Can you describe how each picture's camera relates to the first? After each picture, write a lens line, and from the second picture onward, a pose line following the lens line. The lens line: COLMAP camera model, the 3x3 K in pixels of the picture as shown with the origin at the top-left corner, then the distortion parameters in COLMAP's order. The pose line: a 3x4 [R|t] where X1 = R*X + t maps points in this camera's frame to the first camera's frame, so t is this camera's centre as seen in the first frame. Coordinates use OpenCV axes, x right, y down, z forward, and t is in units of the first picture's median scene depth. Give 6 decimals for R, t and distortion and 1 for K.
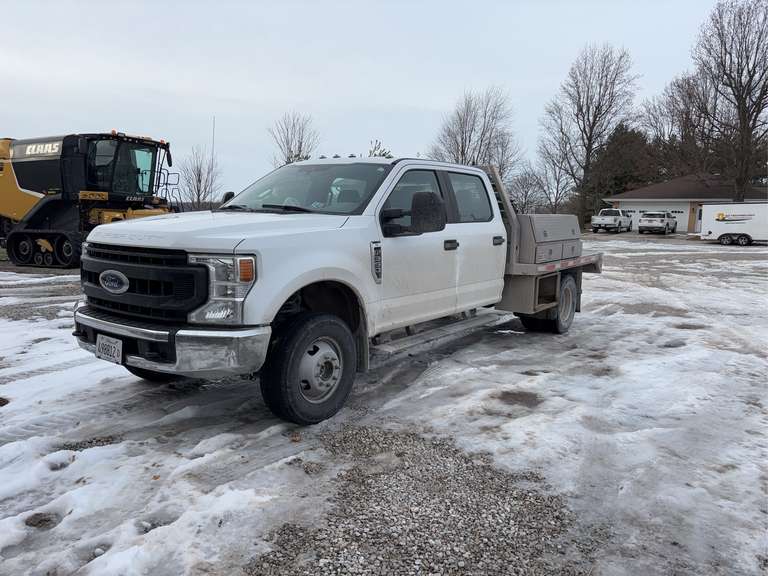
lens RADIAL K [[559.7, 0, 384.0], [0, 559.7, 288.0], [0, 0, 1]] dist [0.010515, -0.027970]
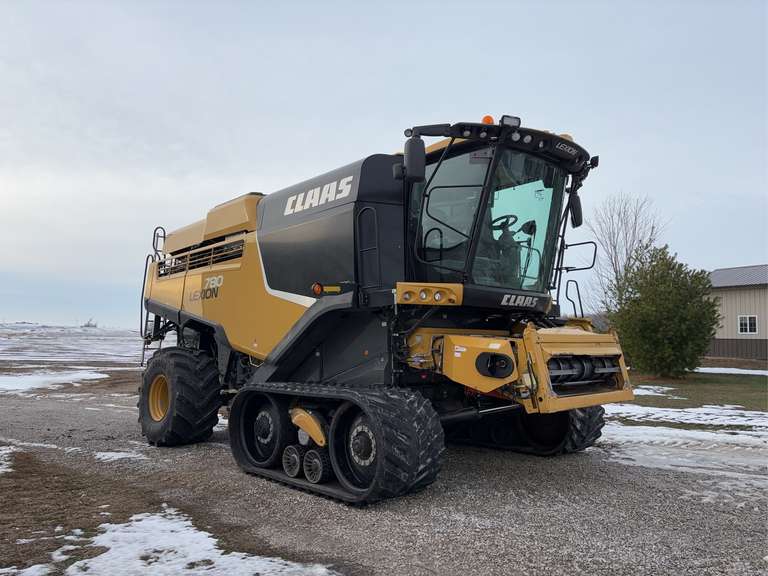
lens RADIAL K [[559.7, 0, 384.0], [0, 559.7, 288.0], [0, 0, 1]] dist [0.010515, -0.027970]
pose [[0.913834, -0.055498, -0.402277, -0.391621], [-0.034686, 0.976329, -0.213490, -0.086899], [0.404603, 0.209048, 0.890278, 0.648026]]
